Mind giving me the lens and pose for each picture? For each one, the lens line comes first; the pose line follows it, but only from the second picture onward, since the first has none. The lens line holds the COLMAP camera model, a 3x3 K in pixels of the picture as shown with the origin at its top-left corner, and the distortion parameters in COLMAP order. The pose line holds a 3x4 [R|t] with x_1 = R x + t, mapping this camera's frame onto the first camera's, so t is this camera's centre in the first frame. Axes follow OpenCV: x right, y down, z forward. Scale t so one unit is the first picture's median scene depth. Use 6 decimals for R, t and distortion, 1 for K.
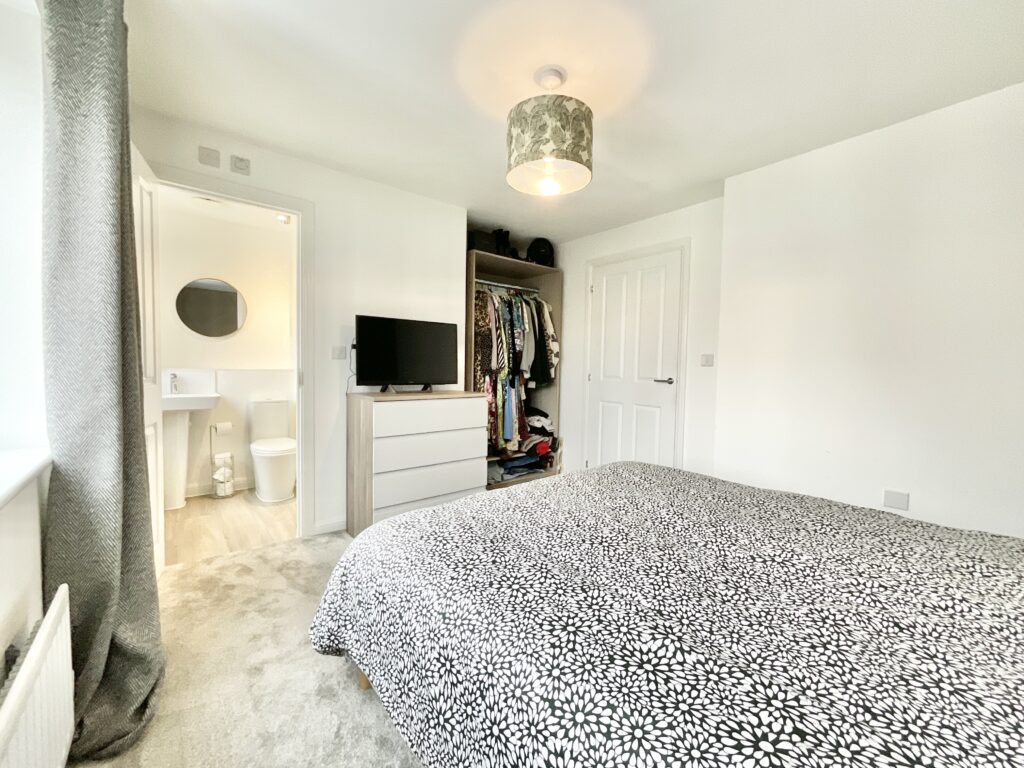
lens RADIAL K [[418.1, 0, 510.3], [0, 418.1, 382.6], [0, 0, 1]] dist [-0.000537, 0.001092]
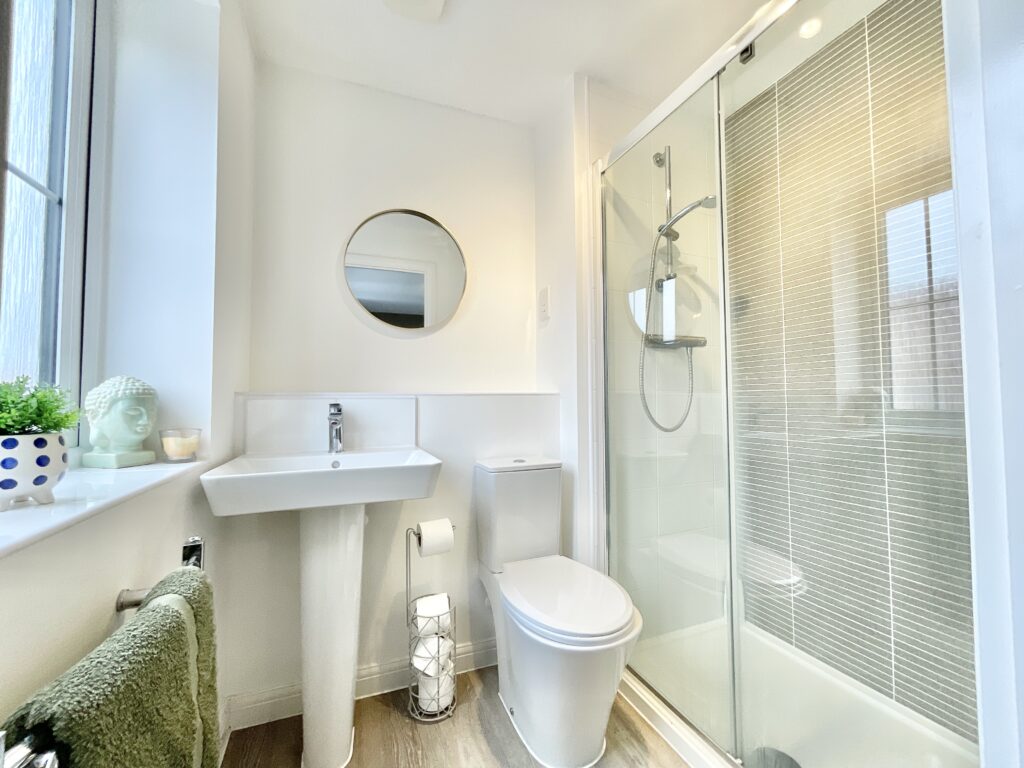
lens RADIAL K [[418.1, 0, 512.9], [0, 418.1, 383.7], [0, 0, 1]] dist [-0.000537, 0.001092]
pose [[0.953901, -0.040104, -0.297431, -0.483386], [0.015308, 0.996243, -0.085233, -0.002579], [0.299732, 0.076751, 0.950931, 0.620801]]
